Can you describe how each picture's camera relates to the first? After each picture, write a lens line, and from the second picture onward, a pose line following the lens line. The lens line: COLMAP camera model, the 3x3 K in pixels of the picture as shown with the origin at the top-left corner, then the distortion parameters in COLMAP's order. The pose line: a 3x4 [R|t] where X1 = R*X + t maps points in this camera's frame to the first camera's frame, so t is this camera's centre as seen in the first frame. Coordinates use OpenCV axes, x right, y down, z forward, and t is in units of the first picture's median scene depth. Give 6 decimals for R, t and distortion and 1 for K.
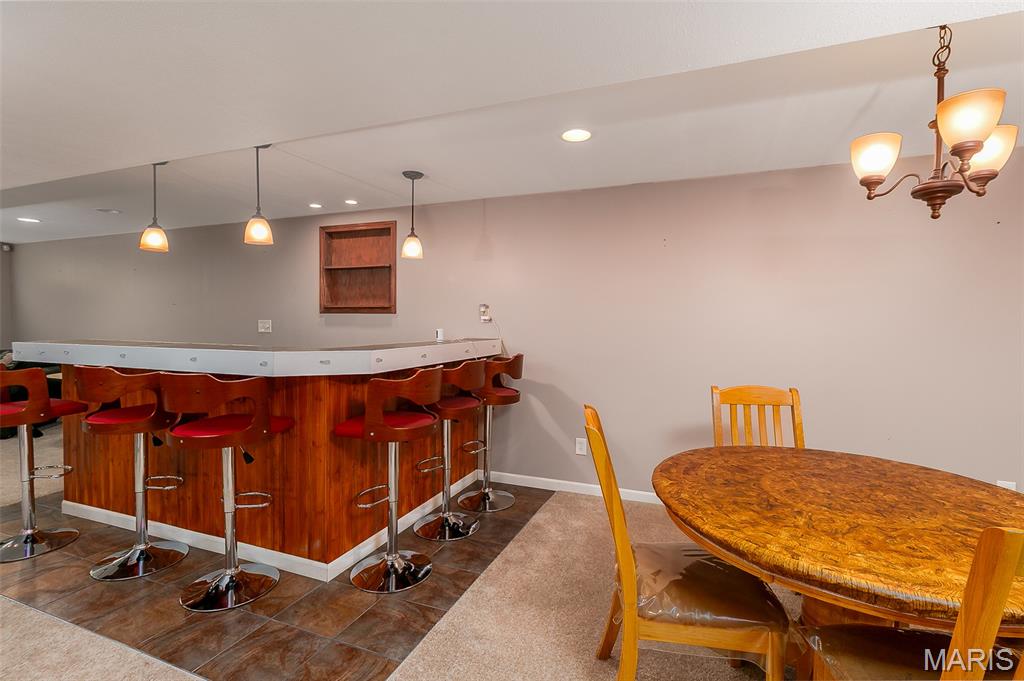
lens RADIAL K [[480.5, 0, 516.3], [0, 480.5, 338.1], [0, 0, 1]] dist [0.003286, 0.000935]
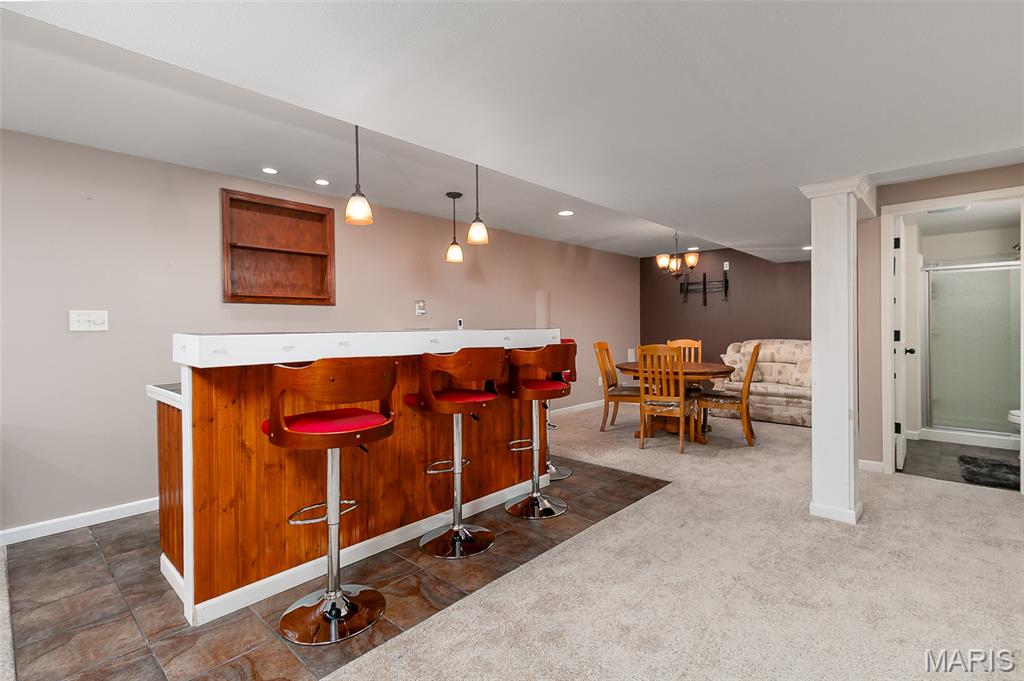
lens RADIAL K [[480.5, 0, 516.3], [0, 480.5, 338.1], [0, 0, 1]] dist [0.003286, 0.000935]
pose [[0.359310, -0.035237, 0.932553, -1.282119], [0.044805, 0.998786, 0.020477, 0.015336], [-0.932142, 0.034425, 0.360453, 0.385911]]
